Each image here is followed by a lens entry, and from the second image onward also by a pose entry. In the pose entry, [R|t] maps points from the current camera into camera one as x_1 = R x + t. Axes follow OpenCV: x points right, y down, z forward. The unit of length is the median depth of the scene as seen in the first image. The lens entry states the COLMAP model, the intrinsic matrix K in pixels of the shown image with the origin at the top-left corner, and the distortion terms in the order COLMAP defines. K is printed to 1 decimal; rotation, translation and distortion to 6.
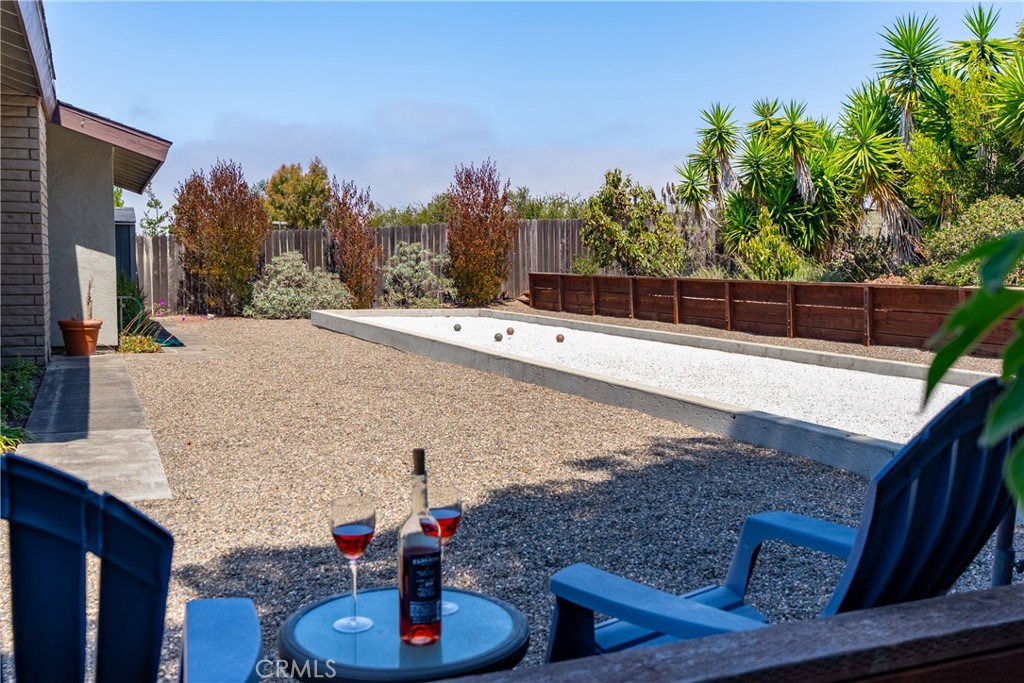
lens RADIAL K [[1007.3, 0, 512.0], [0, 1007.3, 341.5], [0, 0, 1]] dist [0.015129, 0.000430]
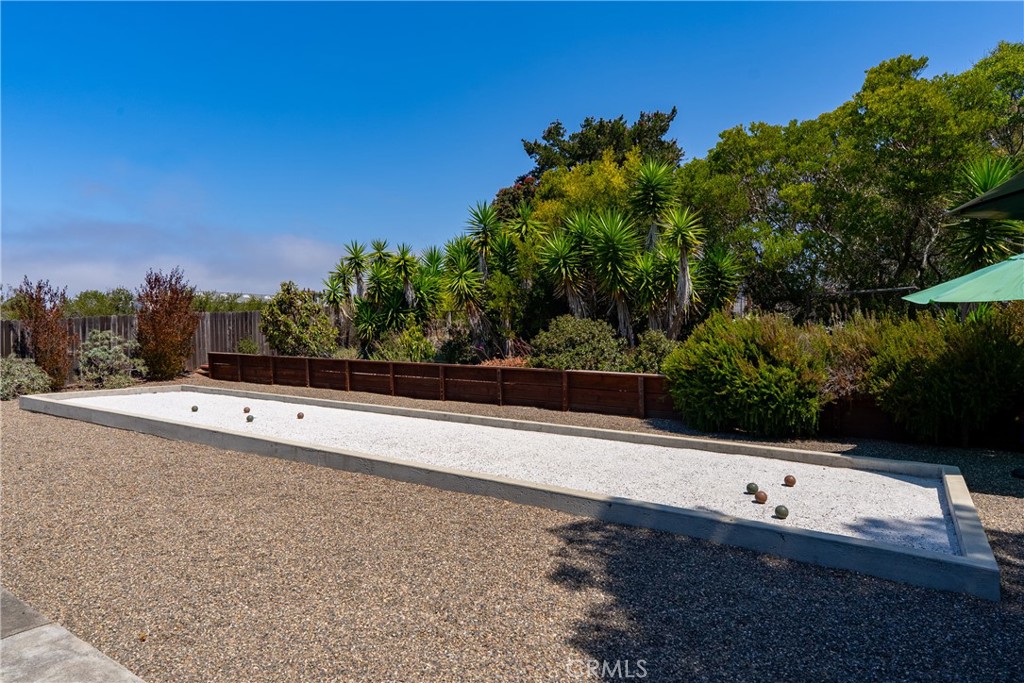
lens RADIAL K [[606.1, 0, 512.0], [0, 606.1, 341.5], [0, 0, 1]] dist [0.001997, 0.000873]
pose [[0.833177, -0.011788, 0.552881, -0.104599], [0.042296, 0.998203, -0.042456, -0.035970], [-0.551387, 0.058758, 0.832178, 0.120085]]
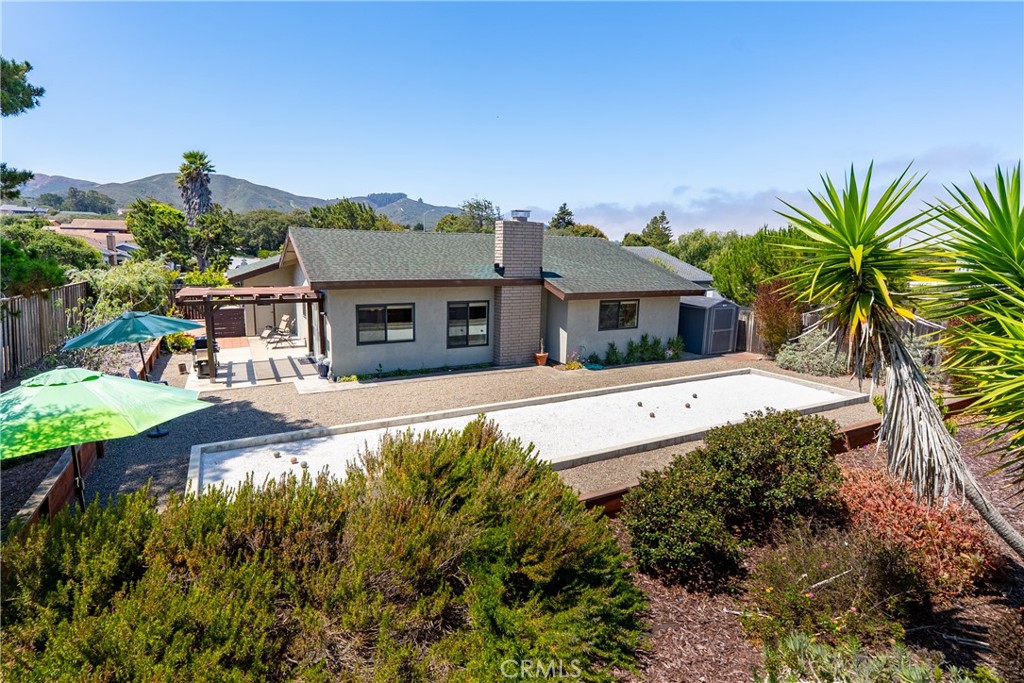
lens RADIAL K [[482.7, 0, 482.9], [0, 482.7, 327.1], [0, 0, 1]] dist [-0.000502, -0.000118]
pose [[0.080684, 0.137077, -0.987269, 0.609579], [-0.091560, 0.987330, 0.129603, -0.176183], [0.992525, 0.079938, 0.092213, 0.436353]]
